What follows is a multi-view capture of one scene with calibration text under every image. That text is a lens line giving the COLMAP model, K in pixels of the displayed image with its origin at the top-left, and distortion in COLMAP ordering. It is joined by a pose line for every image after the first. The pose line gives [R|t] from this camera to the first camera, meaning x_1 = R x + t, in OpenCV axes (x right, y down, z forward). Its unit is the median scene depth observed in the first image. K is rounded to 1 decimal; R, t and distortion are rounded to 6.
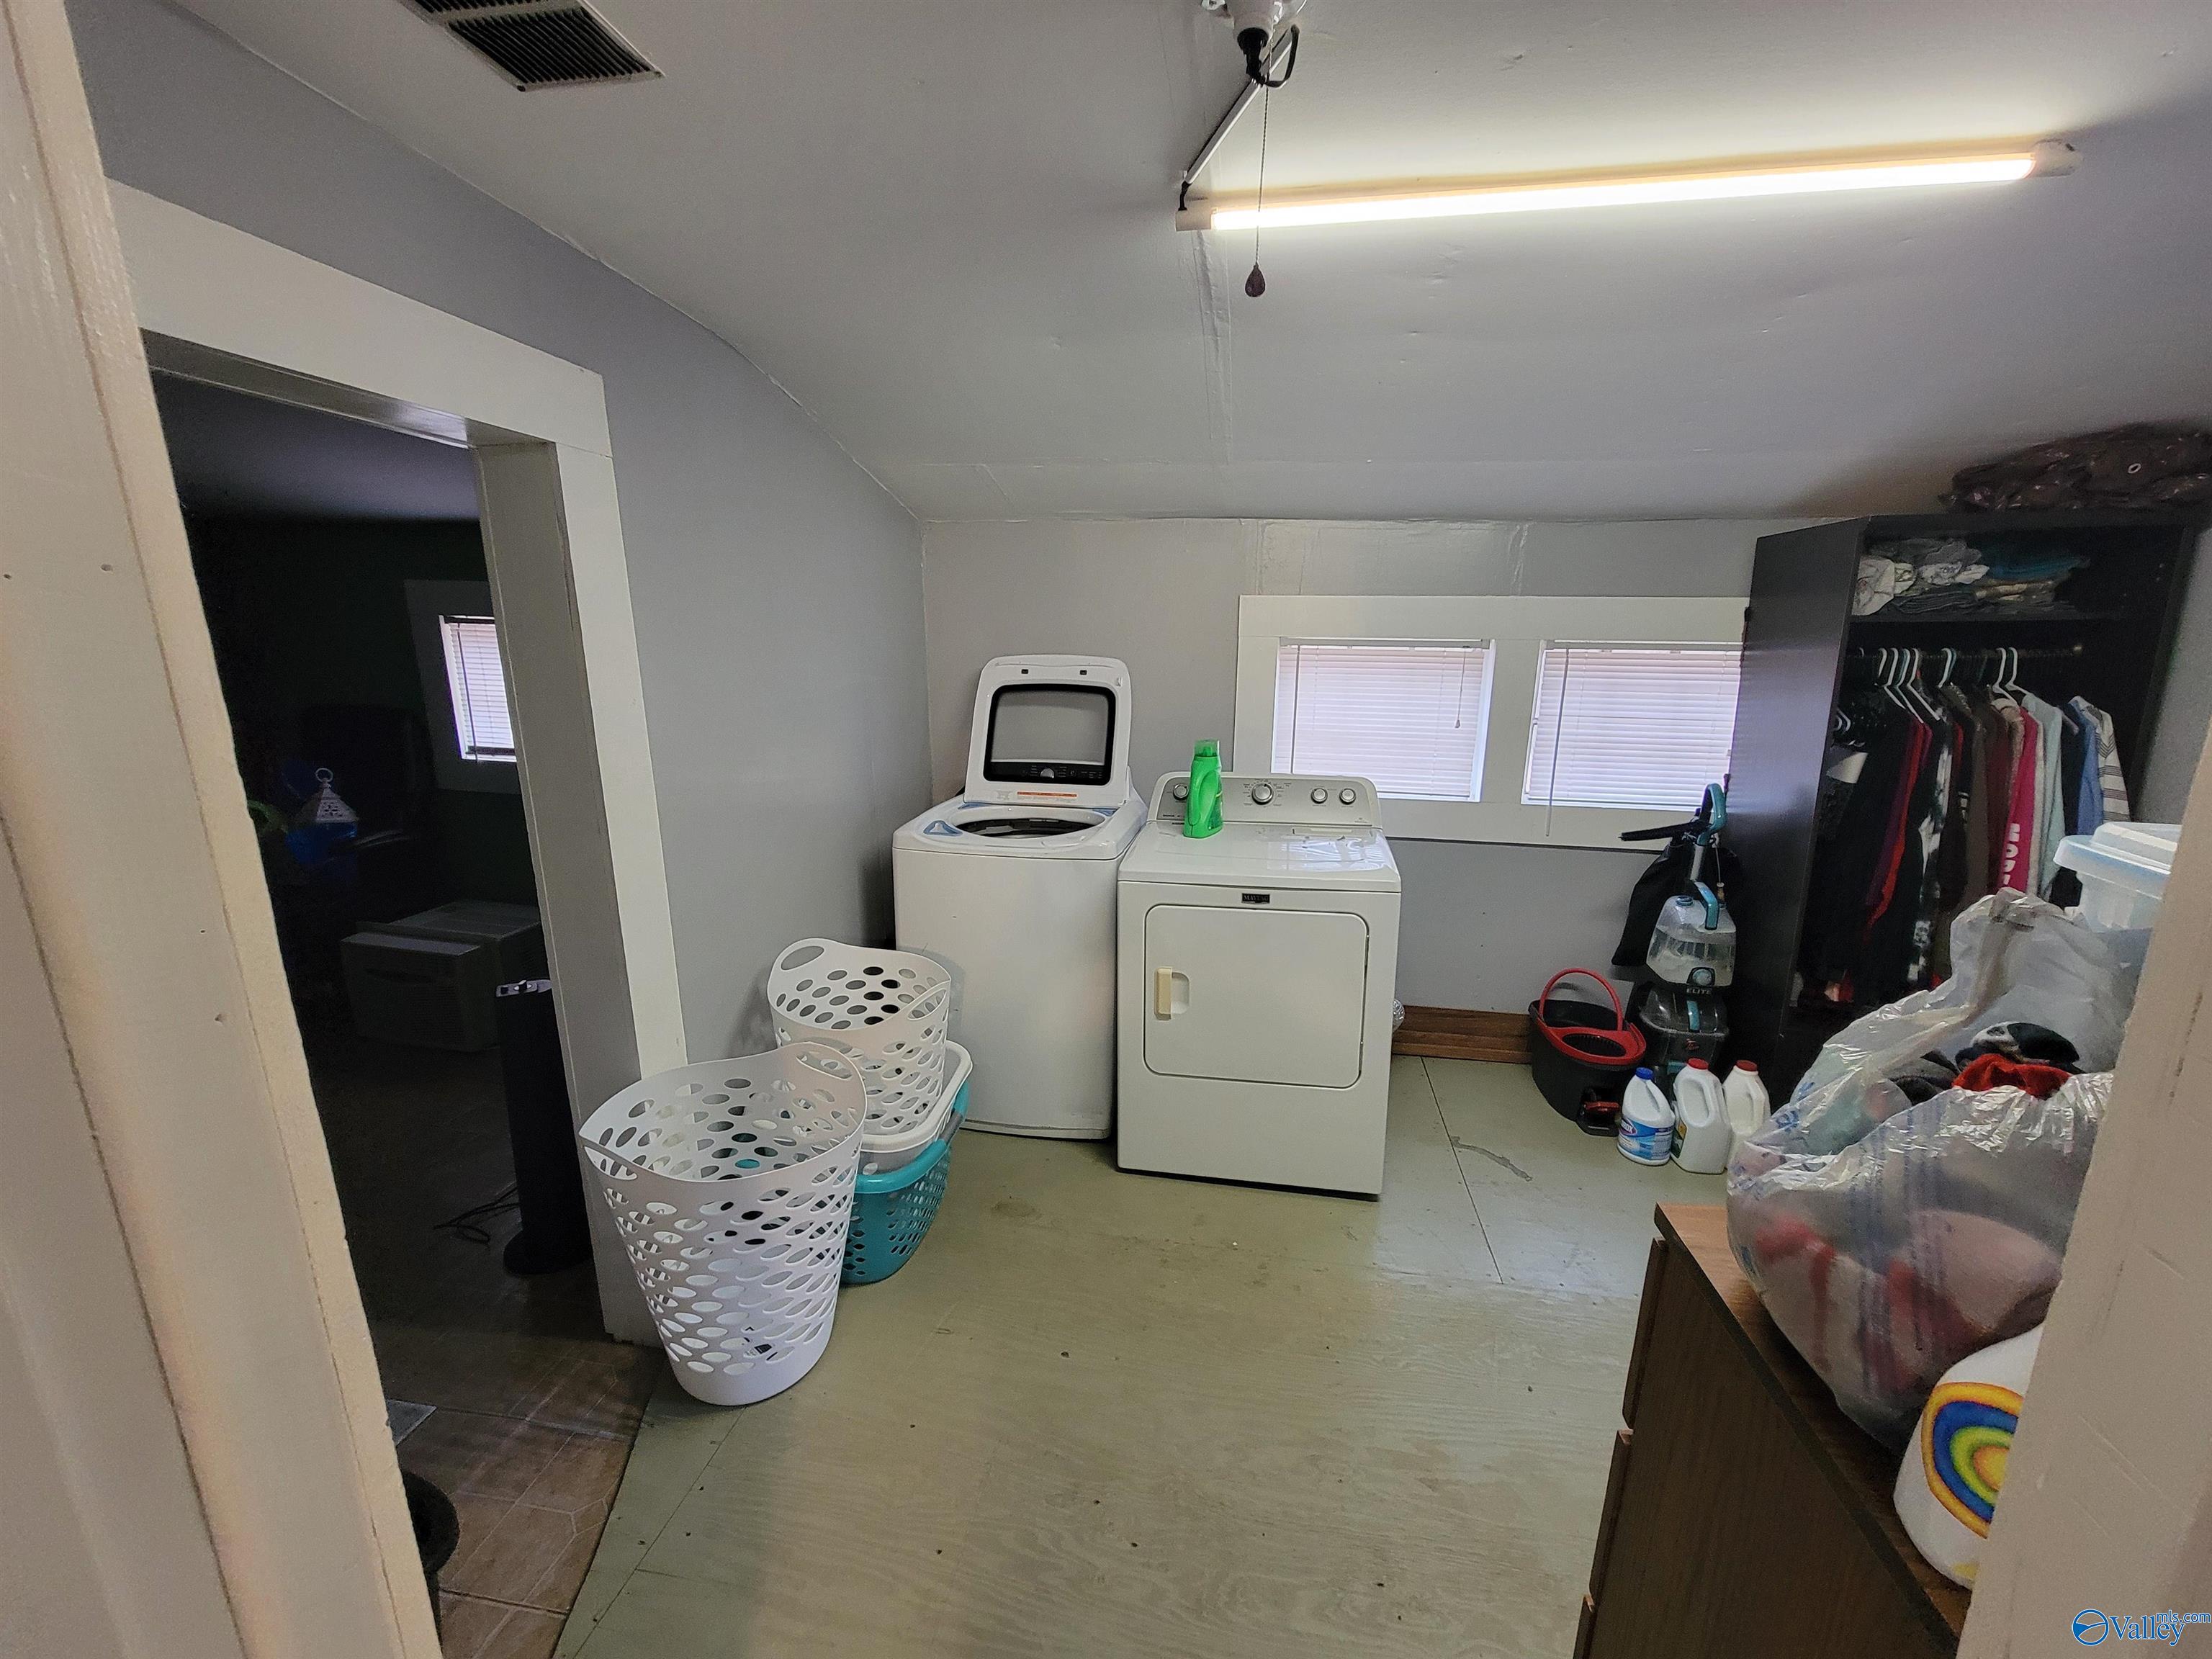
lens RADIAL K [[896.4, 0, 1111.6], [0, 896.4, 838.8], [0, 0, 1]] dist [-0.002892, -0.000327]
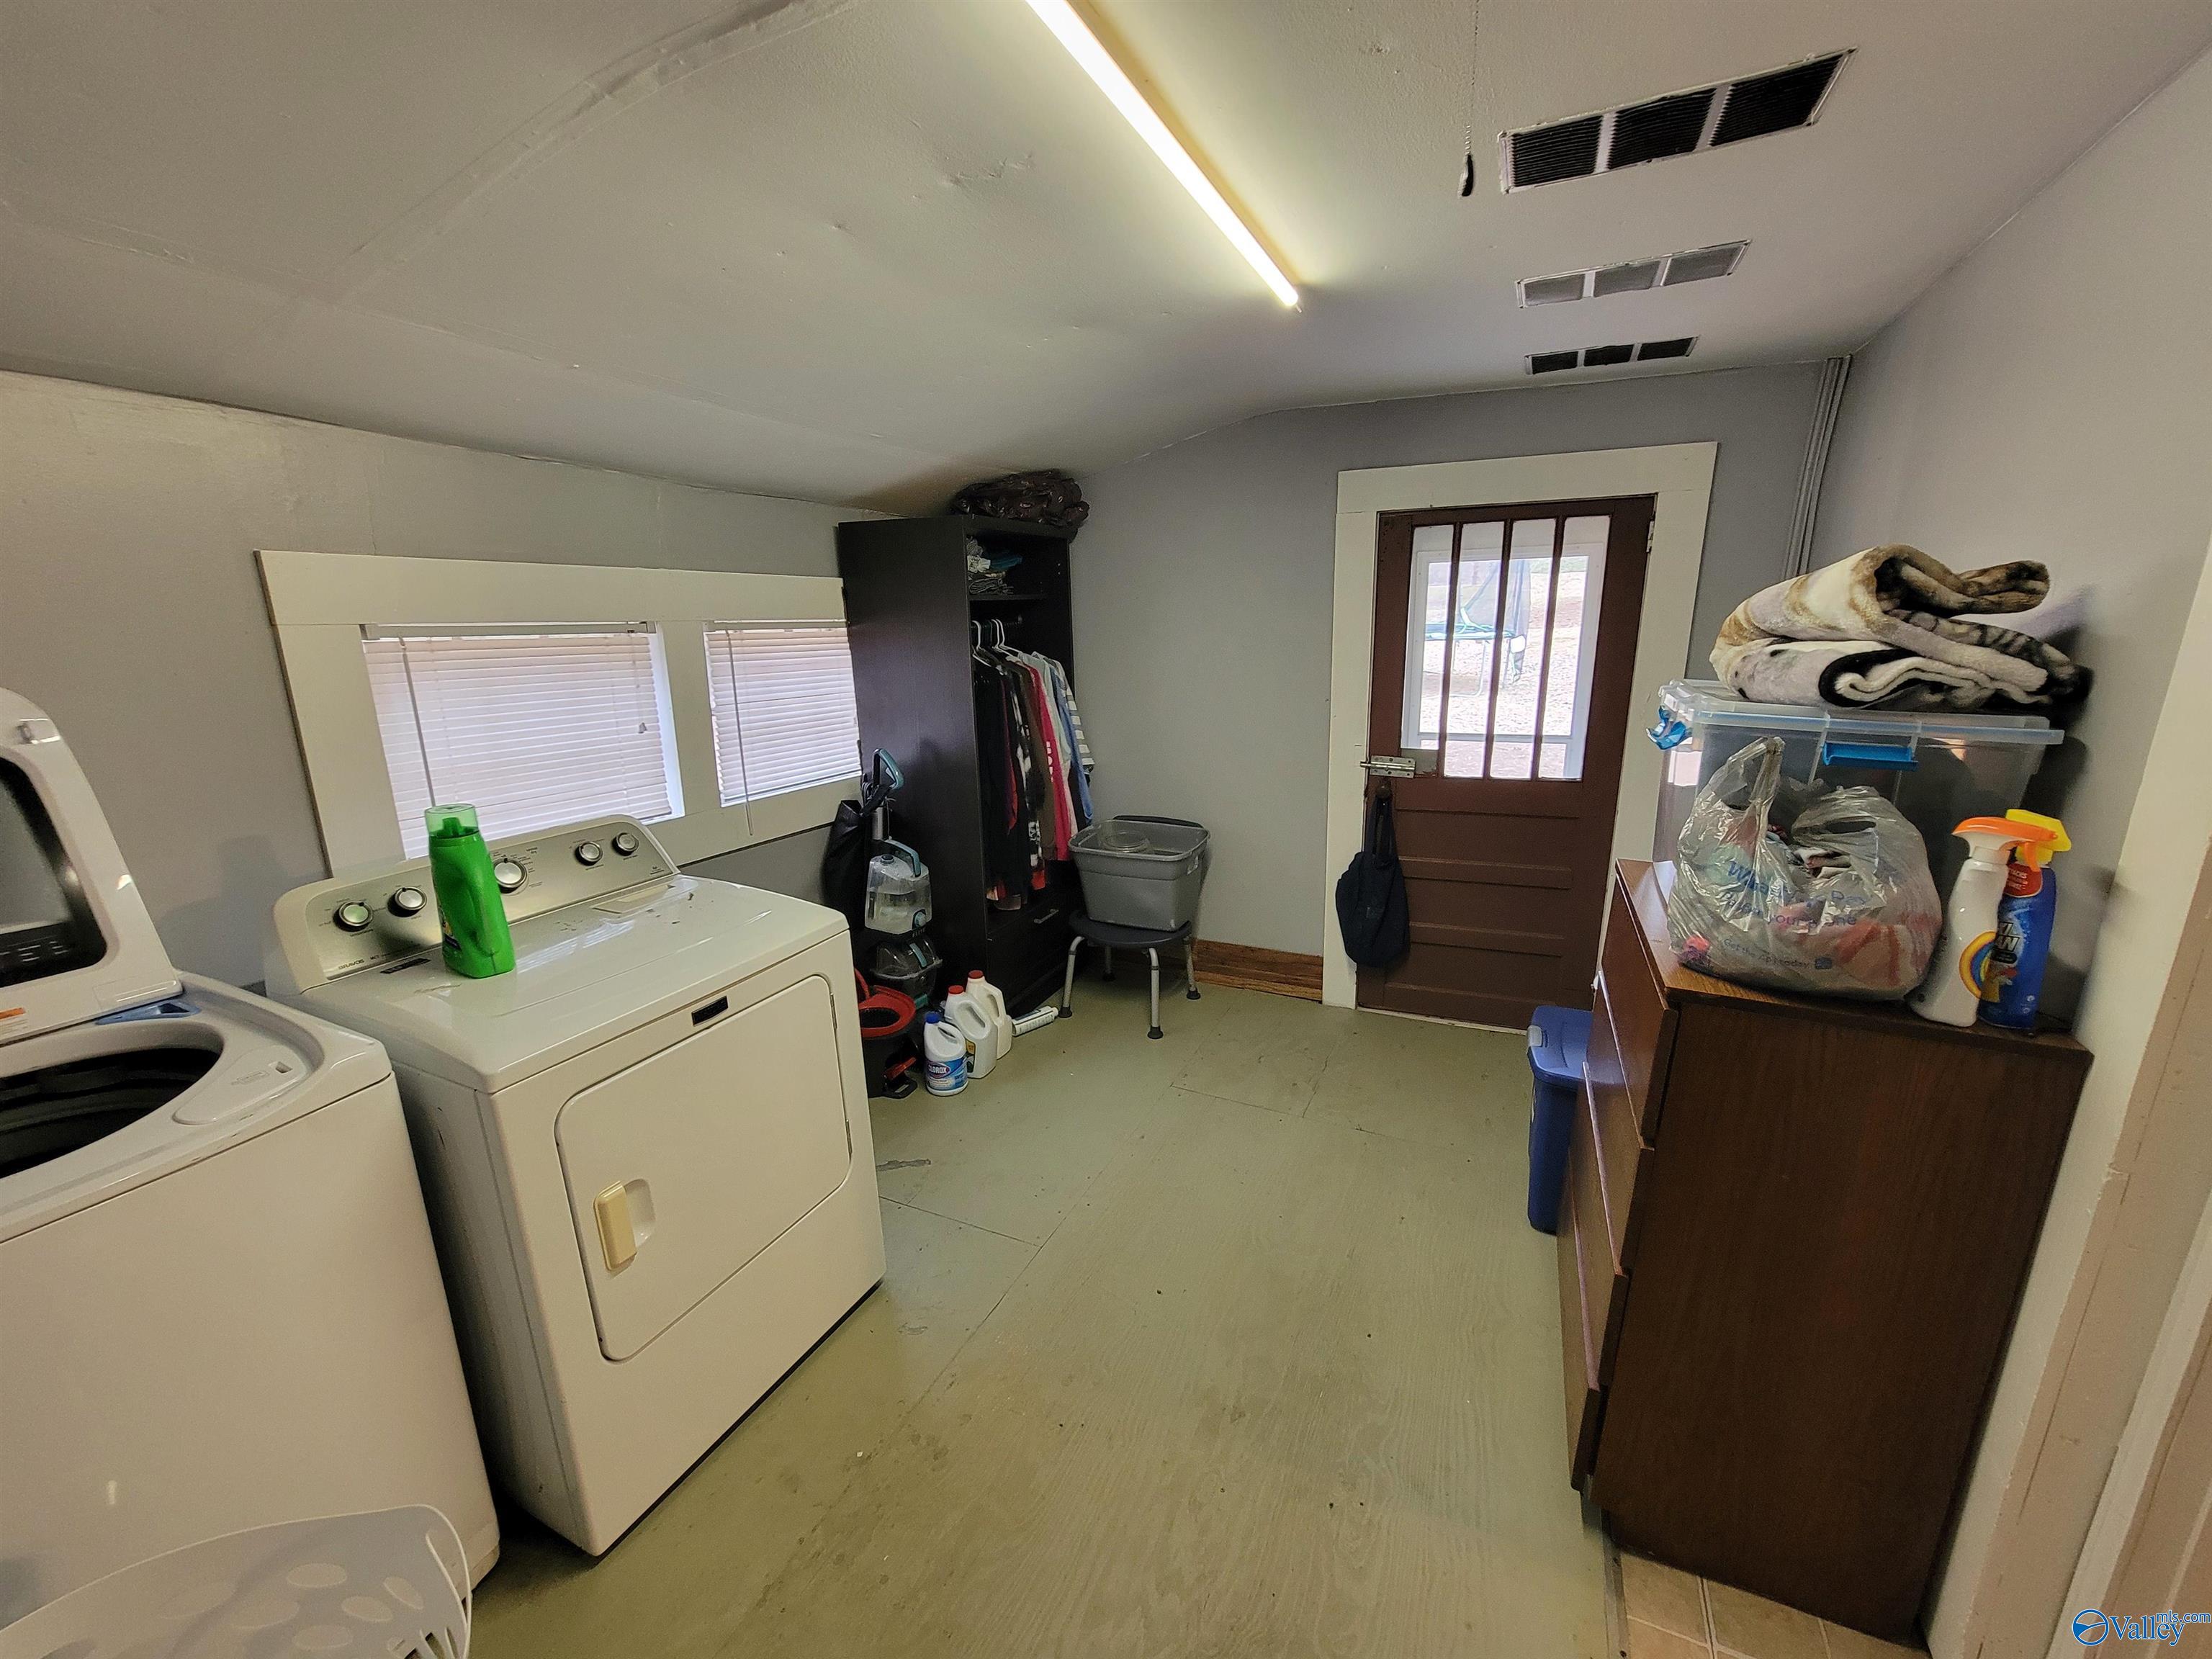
lens RADIAL K [[896.4, 0, 1111.6], [0, 896.4, 838.8], [0, 0, 1]] dist [-0.002892, -0.000327]
pose [[0.273570, -0.243664, 0.930477, -0.325962], [0.224099, 0.956905, 0.184698, -0.105370], [-0.935382, 0.157992, 0.316385, 0.445844]]
